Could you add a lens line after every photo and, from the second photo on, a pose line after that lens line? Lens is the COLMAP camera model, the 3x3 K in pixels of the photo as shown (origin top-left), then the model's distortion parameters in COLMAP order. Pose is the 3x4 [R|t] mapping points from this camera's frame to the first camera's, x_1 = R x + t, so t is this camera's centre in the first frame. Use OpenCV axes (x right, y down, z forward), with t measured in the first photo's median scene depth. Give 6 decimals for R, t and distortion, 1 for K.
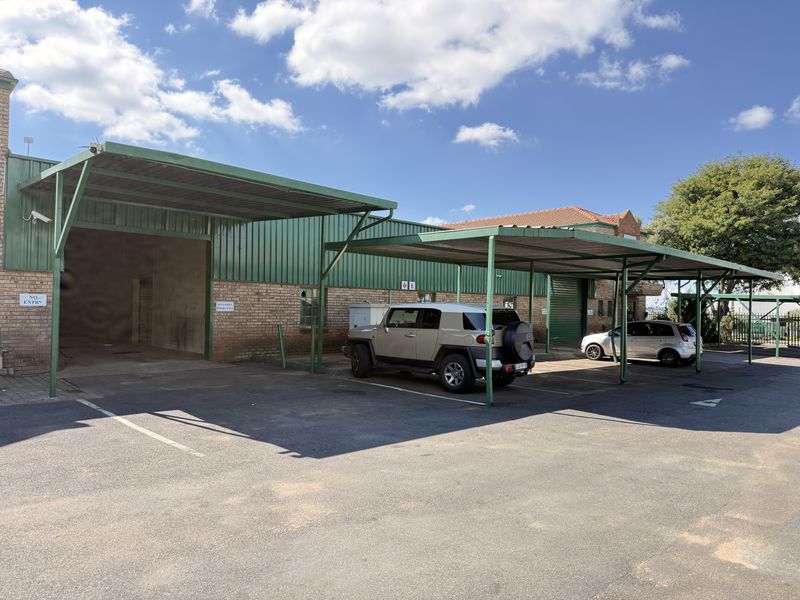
lens RADIAL K [[558.7, 0, 401.3], [0, 558.7, 302.3], [0, 0, 1]] dist [0.076167, -0.103498]
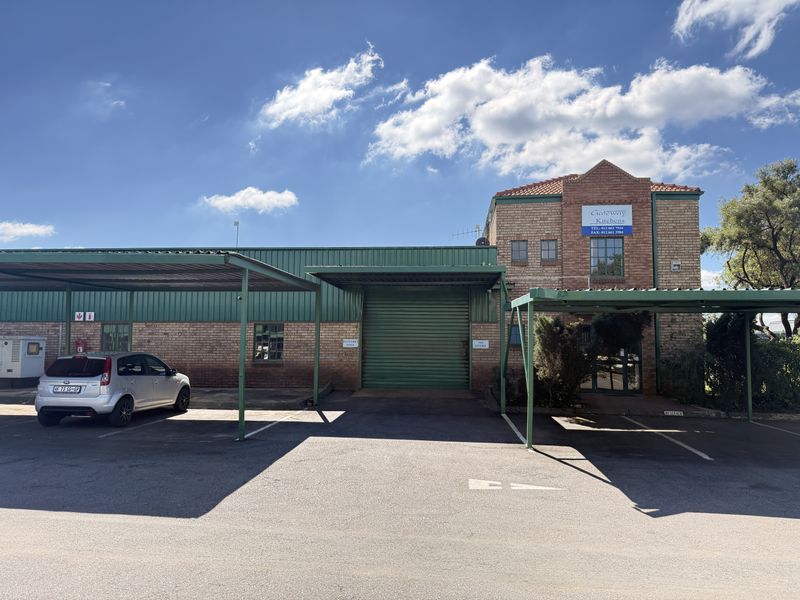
lens RADIAL K [[565.3, 0, 395.3], [0, 565.3, 301.4], [0, 0, 1]] dist [0.093696, -0.145721]
pose [[0.663582, -0.072169, -0.744614, 1.082236], [0.014571, 0.996394, -0.083586, 0.033194], [0.747962, 0.044616, 0.662241, 0.750234]]
